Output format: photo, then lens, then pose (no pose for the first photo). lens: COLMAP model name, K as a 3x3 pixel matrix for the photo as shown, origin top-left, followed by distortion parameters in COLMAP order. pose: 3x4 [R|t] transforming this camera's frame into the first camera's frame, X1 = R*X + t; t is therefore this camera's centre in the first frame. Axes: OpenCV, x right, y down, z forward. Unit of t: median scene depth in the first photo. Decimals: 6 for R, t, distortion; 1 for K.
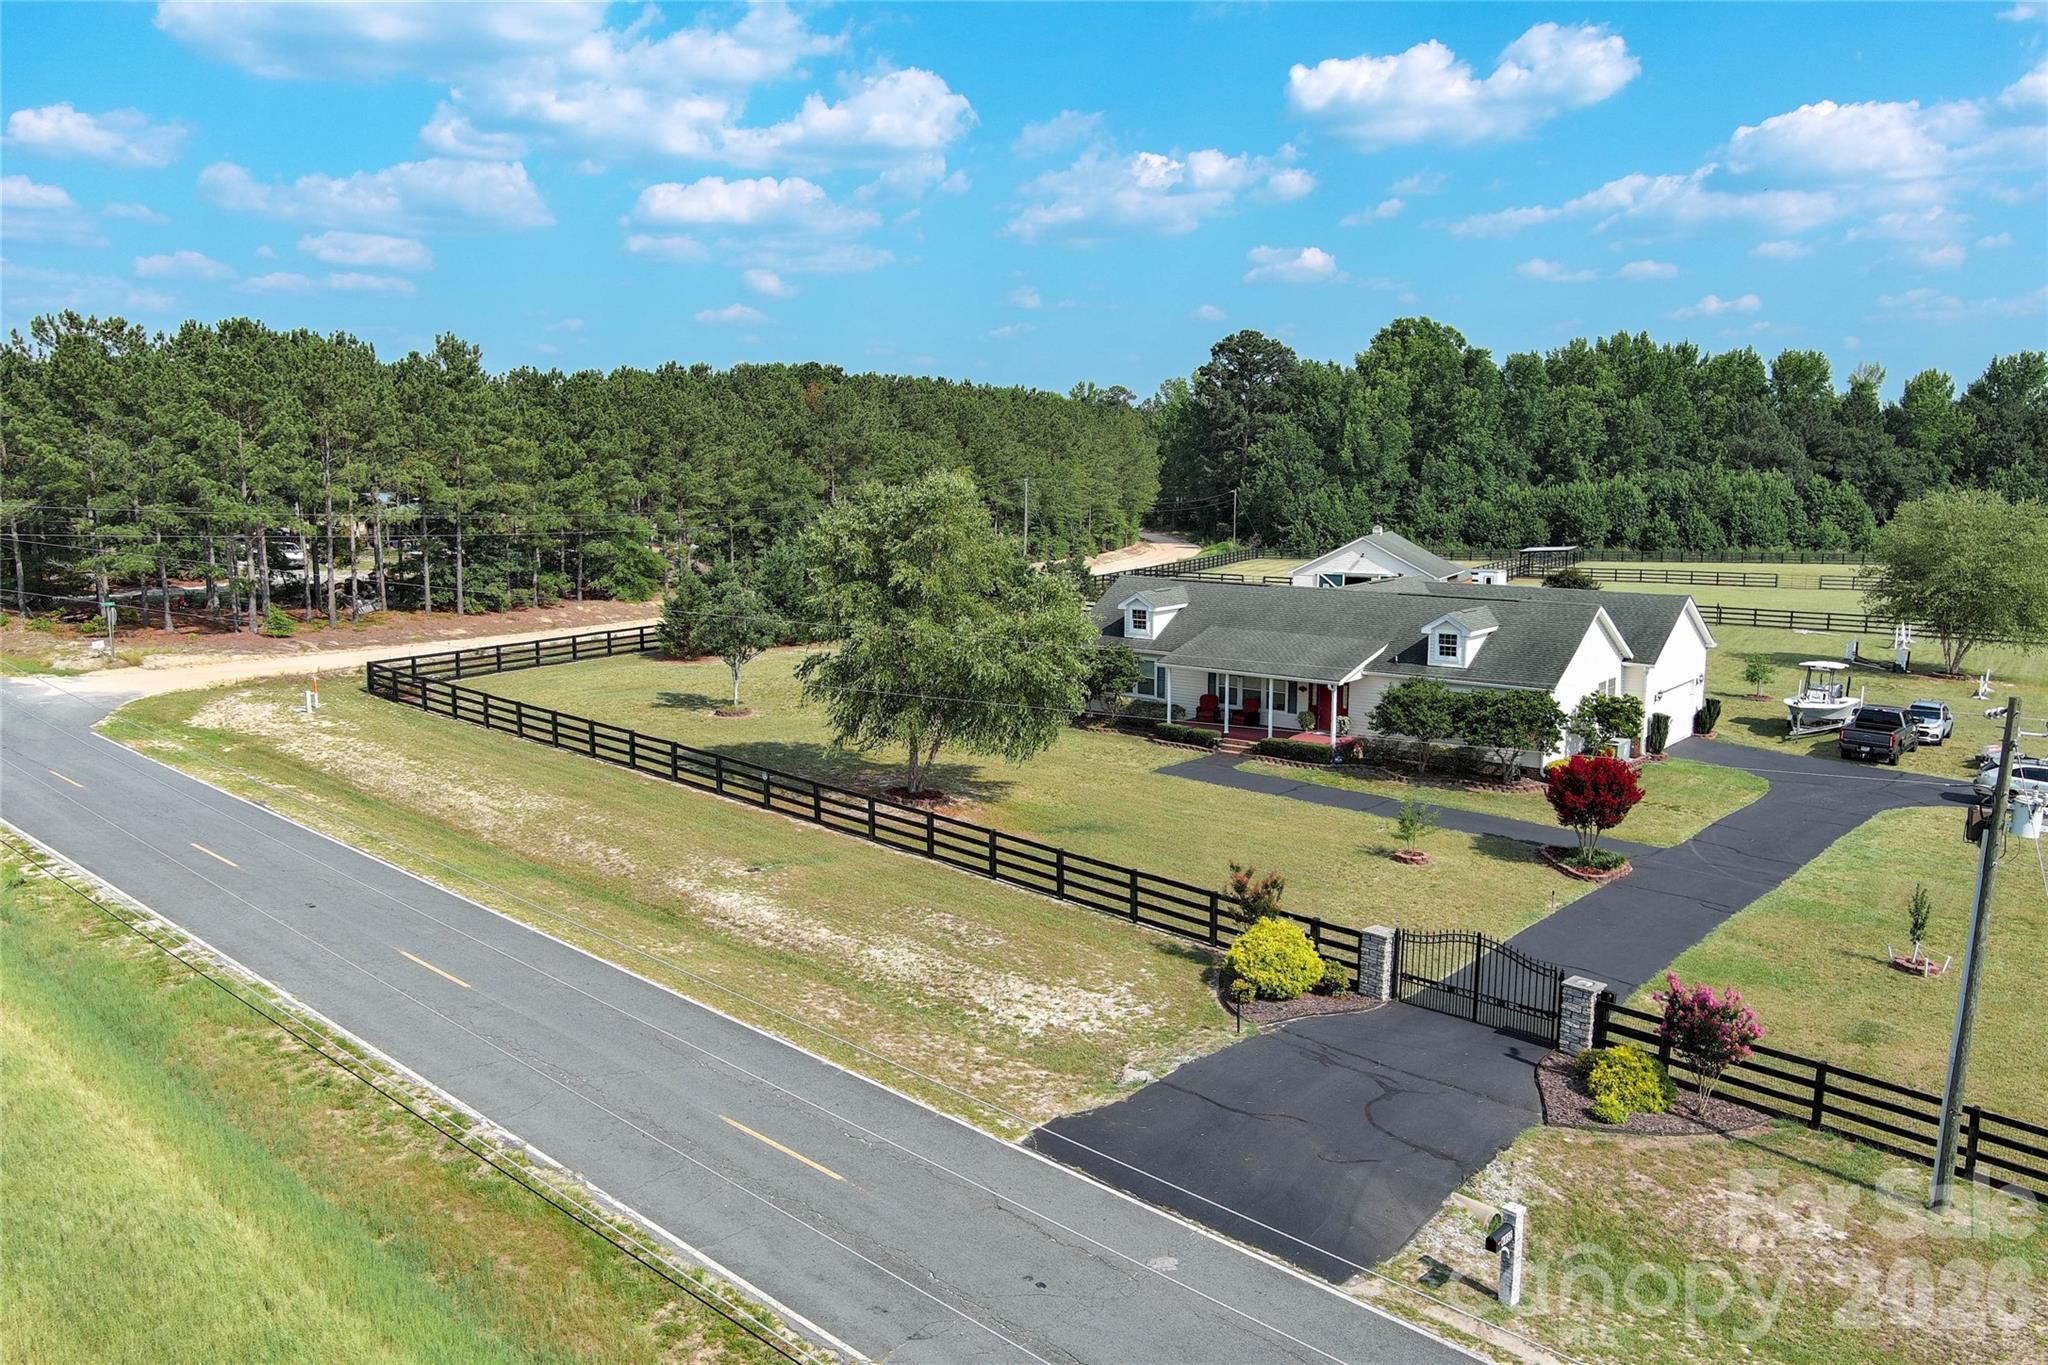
lens RADIAL K [[1568.0, 0, 1024.0], [0, 1568.0, 682.5], [0, 0, 1]] dist [0.014246, -0.002310]
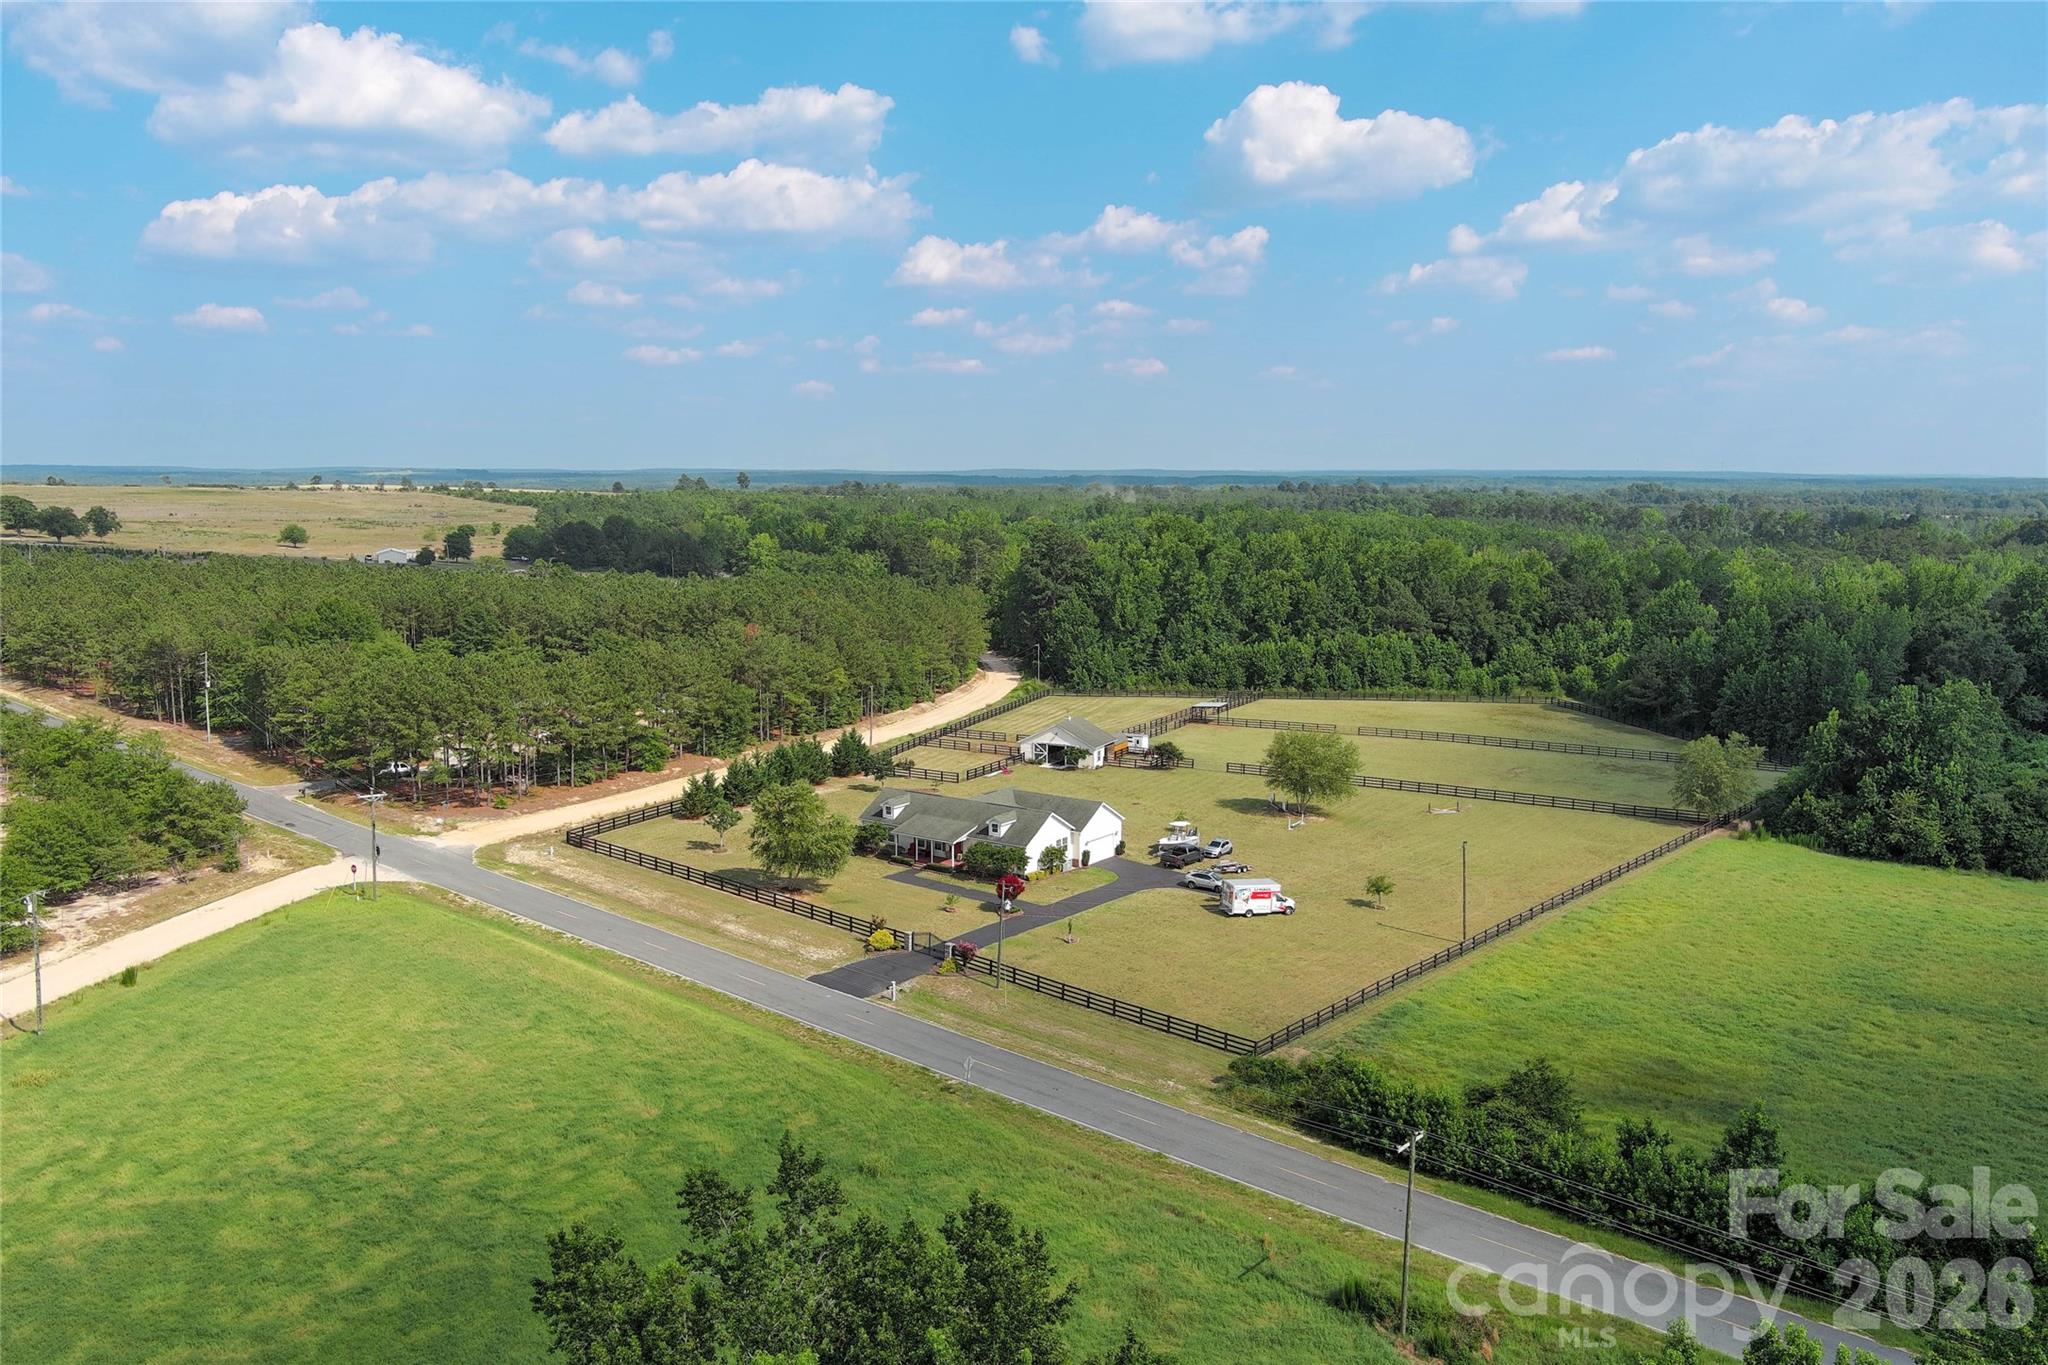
lens RADIAL K [[1568.0, 0, 1024.0], [0, 1568.0, 682.5], [0, 0, 1]] dist [0.014246, -0.002310]
pose [[0.998901, -0.004126, 0.046695, 0.055427], [0.005060, 0.999789, -0.019907, -0.061414], [-0.046603, 0.020121, 0.998711, -0.468091]]
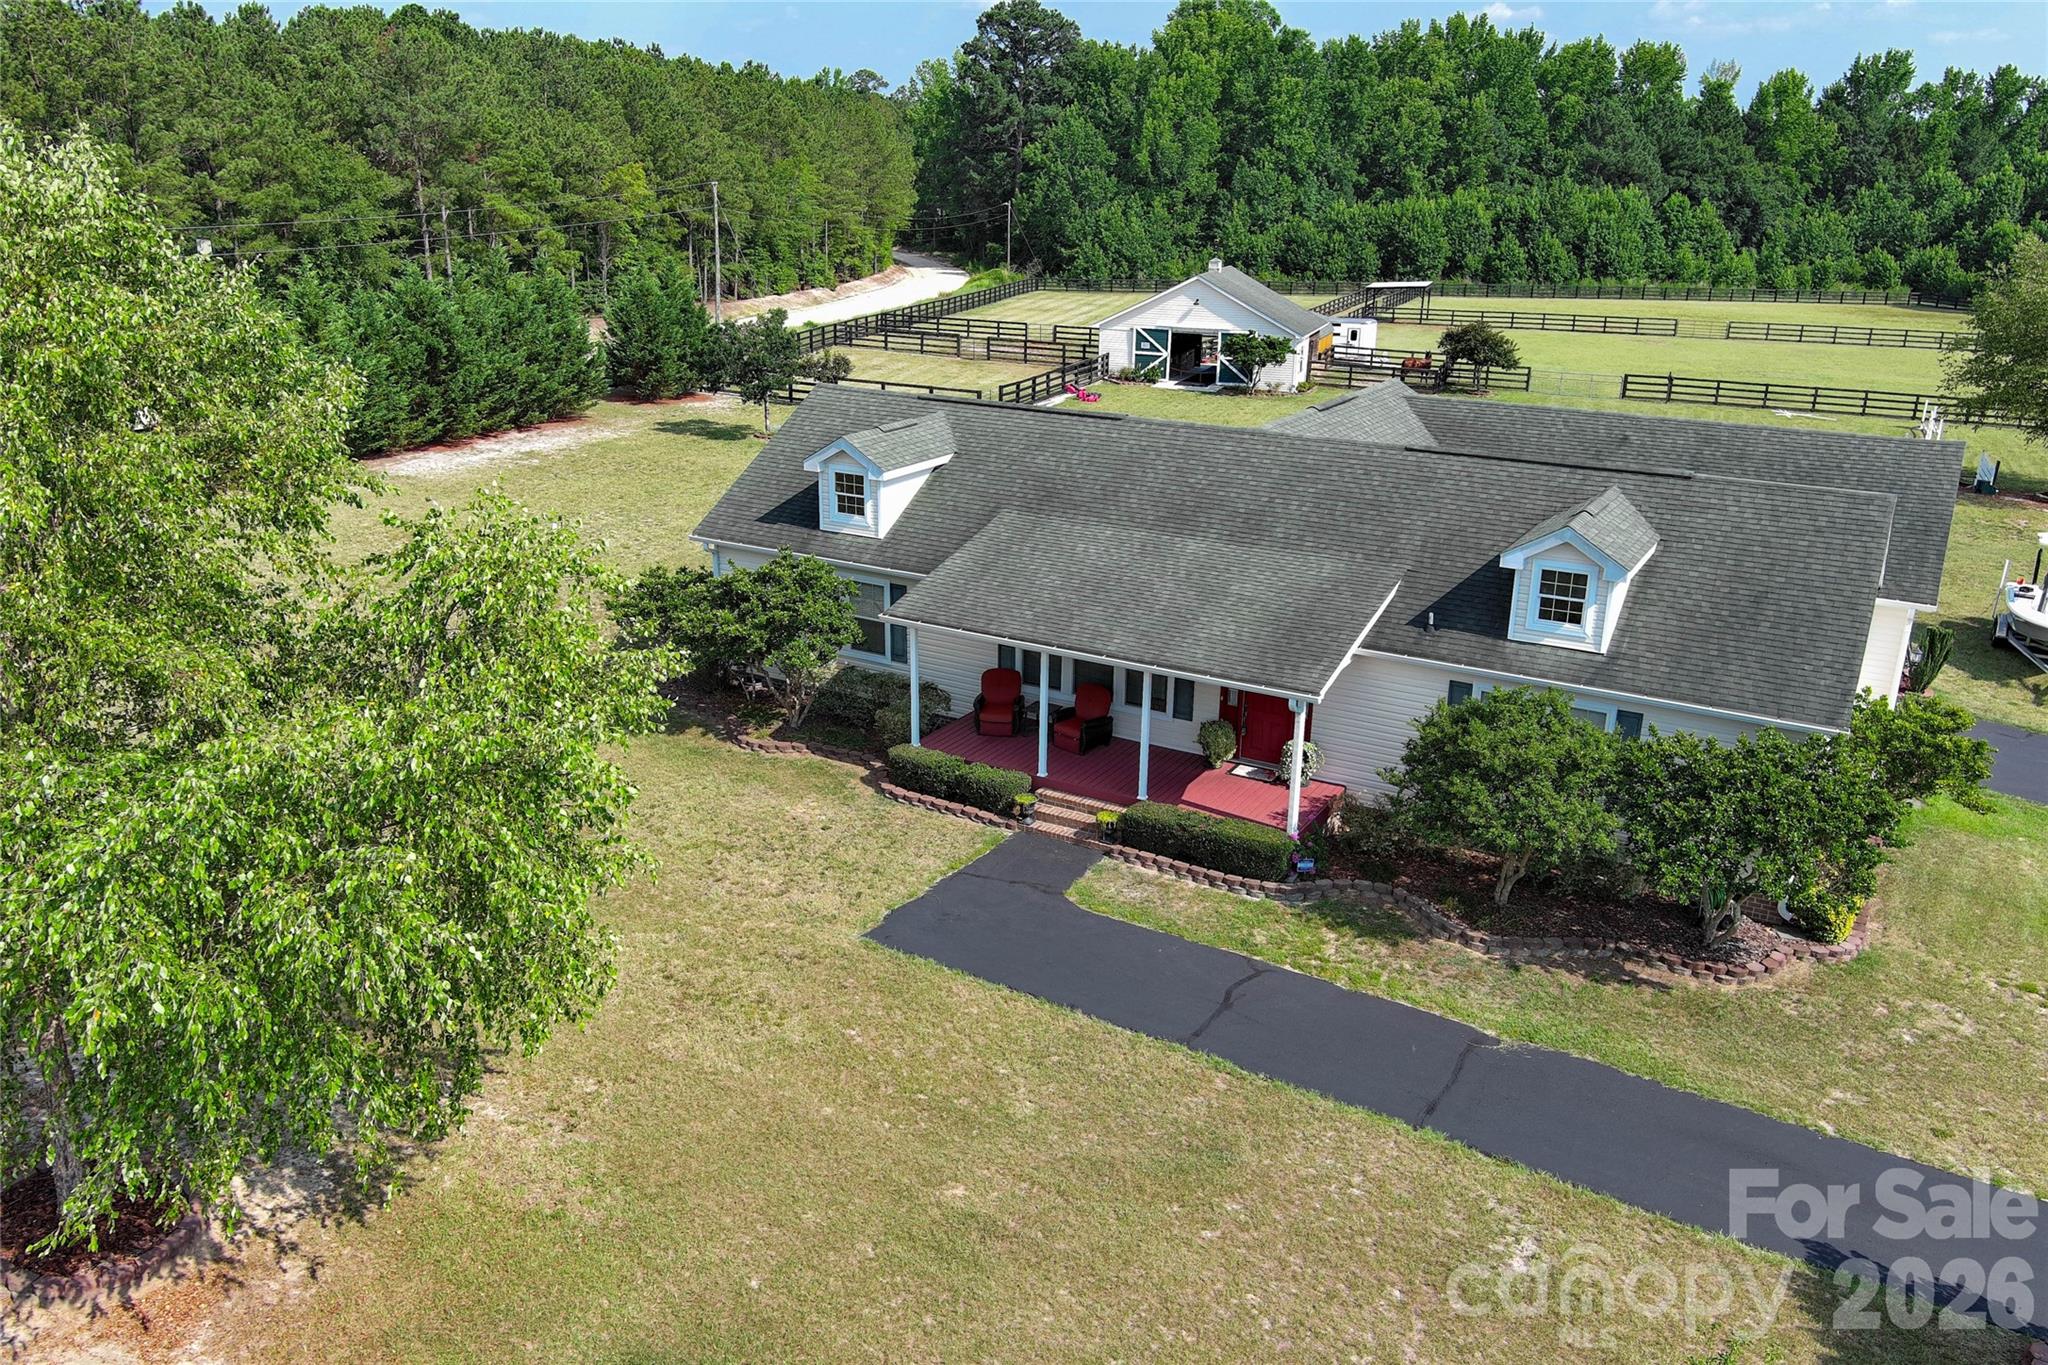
lens RADIAL K [[1568.0, 0, 1024.0], [0, 1568.0, 682.5], [0, 0, 1]] dist [0.014246, -0.002310]
pose [[0.989049, -0.031108, 0.144275, 0.018090], [0.005291, 0.984379, 0.175981, -0.021782], [-0.147496, -0.173291, 0.973763, 0.171058]]
